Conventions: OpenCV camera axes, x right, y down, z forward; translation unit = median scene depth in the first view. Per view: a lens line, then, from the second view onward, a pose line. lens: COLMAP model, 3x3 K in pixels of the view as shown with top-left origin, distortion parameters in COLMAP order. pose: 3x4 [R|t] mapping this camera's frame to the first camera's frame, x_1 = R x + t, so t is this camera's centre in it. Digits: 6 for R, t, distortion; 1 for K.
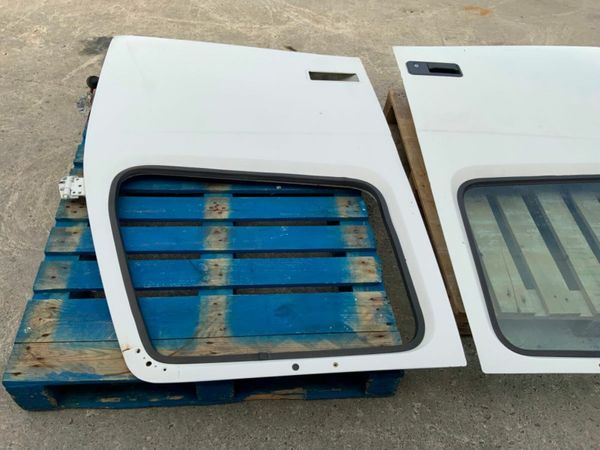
lens RADIAL K [[500.8, 0, 300.0], [0, 500.8, 225.0], [0, 0, 1]] dist [0.038766, -0.090603]
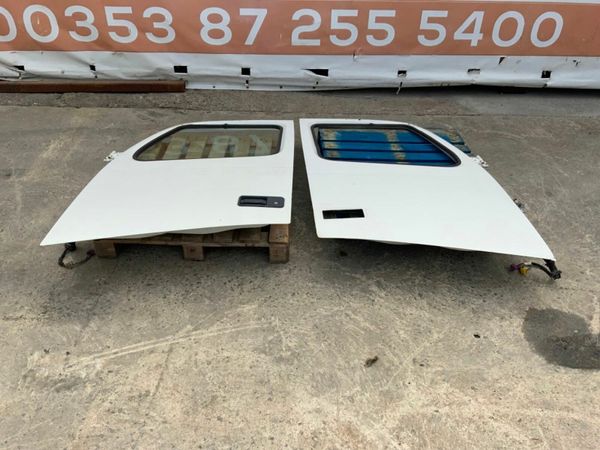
lens RADIAL K [[500.8, 0, 300.0], [0, 500.8, 225.0], [0, 0, 1]] dist [0.038766, -0.090603]
pose [[-0.992329, -0.120693, -0.026767, 0.271144], [-0.044345, 0.145400, 0.988379, -1.997531], [-0.115398, 0.981984, -0.149637, 1.651128]]
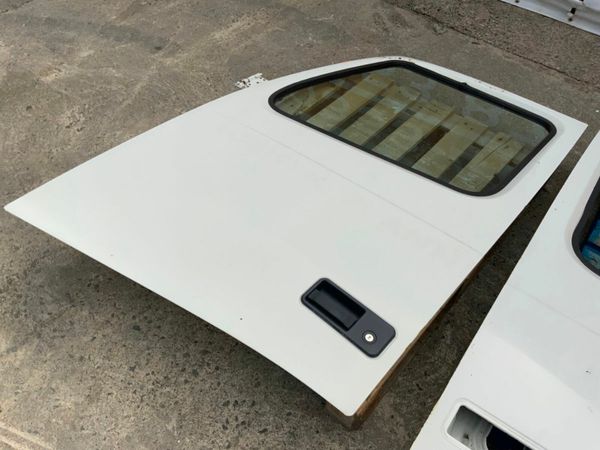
lens RADIAL K [[500.8, 0, 300.0], [0, 500.8, 225.0], [0, 0, 1]] dist [0.038766, -0.090603]
pose [[-0.718371, -0.594518, 0.361234, 0.218389], [0.440766, 0.012759, 0.897531, -1.140061], [-0.538208, 0.803981, 0.252878, 1.086315]]
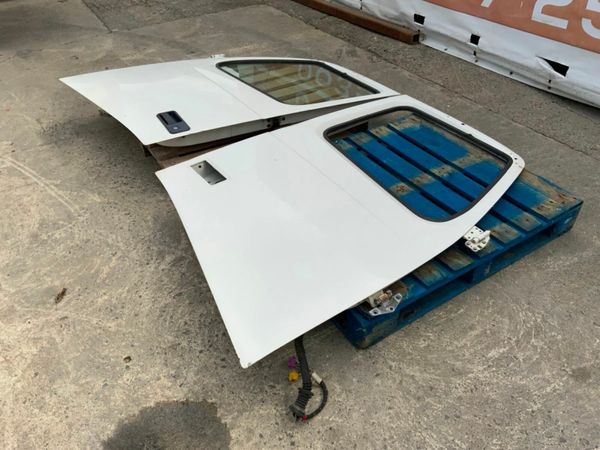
lens RADIAL K [[500.8, 0, 300.0], [0, 500.8, 225.0], [0, 0, 1]] dist [0.038766, -0.090603]
pose [[-0.474256, -0.605197, 0.639389, -1.005145], [0.621245, 0.284546, 0.730128, -1.215237], [-0.623807, 0.743485, 0.241028, 0.972064]]
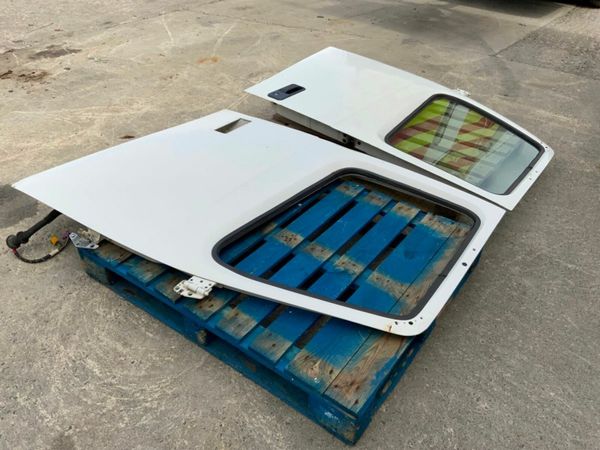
lens RADIAL K [[500.8, 0, 300.0], [0, 500.8, 225.0], [0, 0, 1]] dist [0.038766, -0.090603]
pose [[0.647097, -0.489215, 0.584752, -0.858533], [0.560611, 0.825121, 0.069930, -0.133322], [-0.516702, 0.282567, 0.808192, 0.047898]]
